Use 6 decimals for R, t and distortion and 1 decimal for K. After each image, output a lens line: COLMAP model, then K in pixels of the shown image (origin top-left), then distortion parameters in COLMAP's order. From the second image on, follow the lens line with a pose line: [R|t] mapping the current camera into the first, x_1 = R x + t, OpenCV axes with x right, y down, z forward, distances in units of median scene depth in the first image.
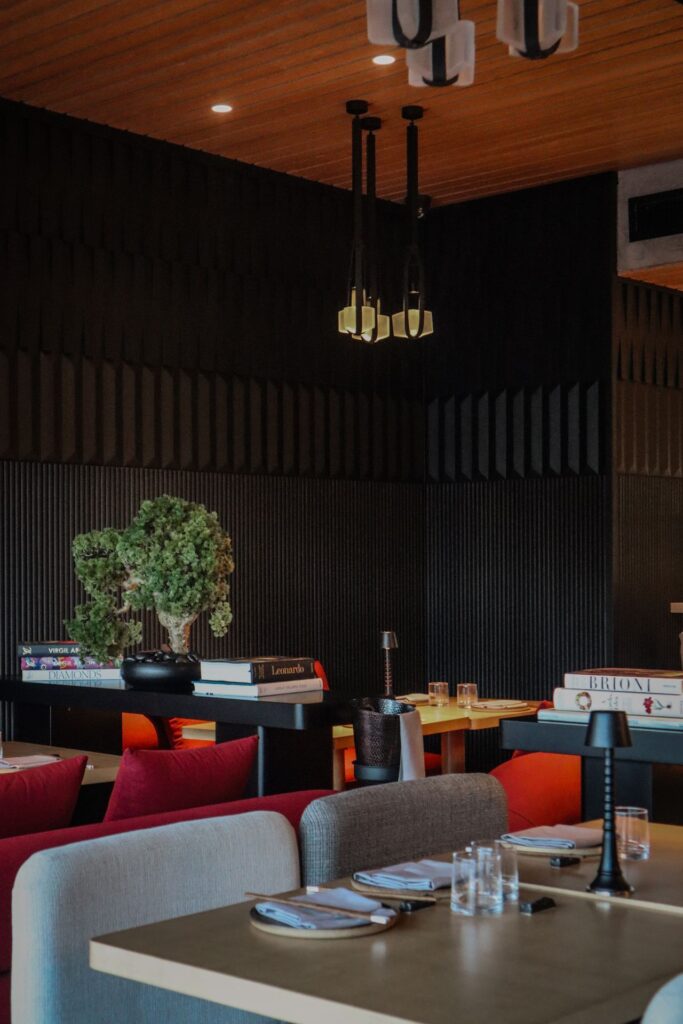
lens RADIAL K [[1536.4, 0, 344.2], [0, 1536.4, 586.3], [0, 0, 1]] dist [0.018974, -0.004204]
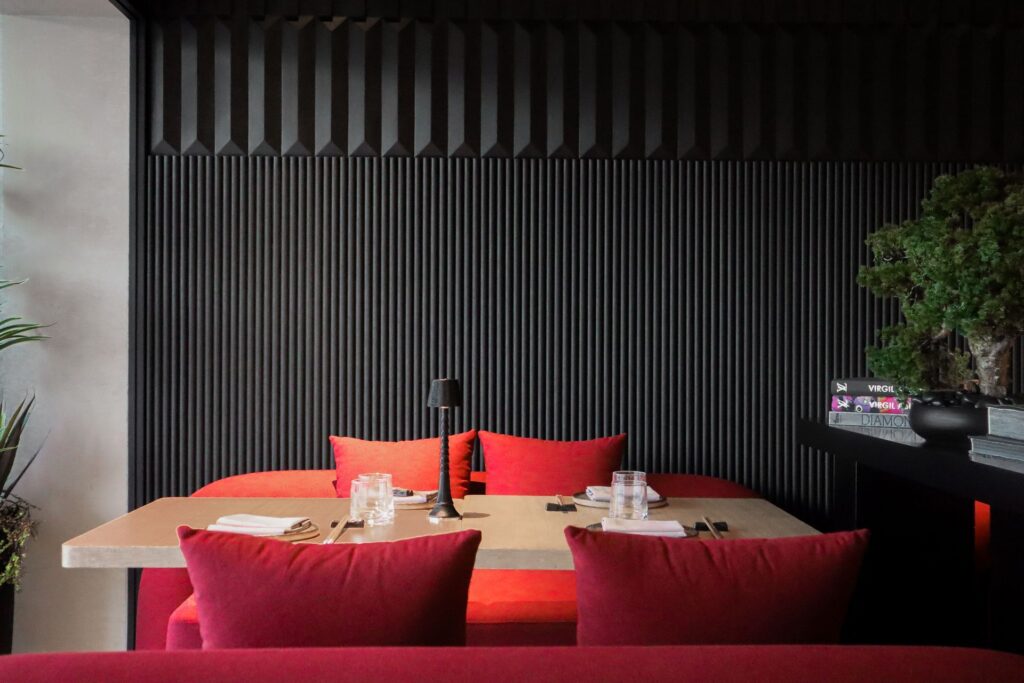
lens RADIAL K [[1247.2, 0, 512.0], [0, 1247.2, 341.5], [0, 0, 1]] dist [0.020199, 0.016903]
pose [[0.695676, 0.008806, -0.718302, 0.144825], [-0.018866, 0.999804, -0.006014, 0.027285], [0.718108, 0.017735, 0.695706, 0.462996]]
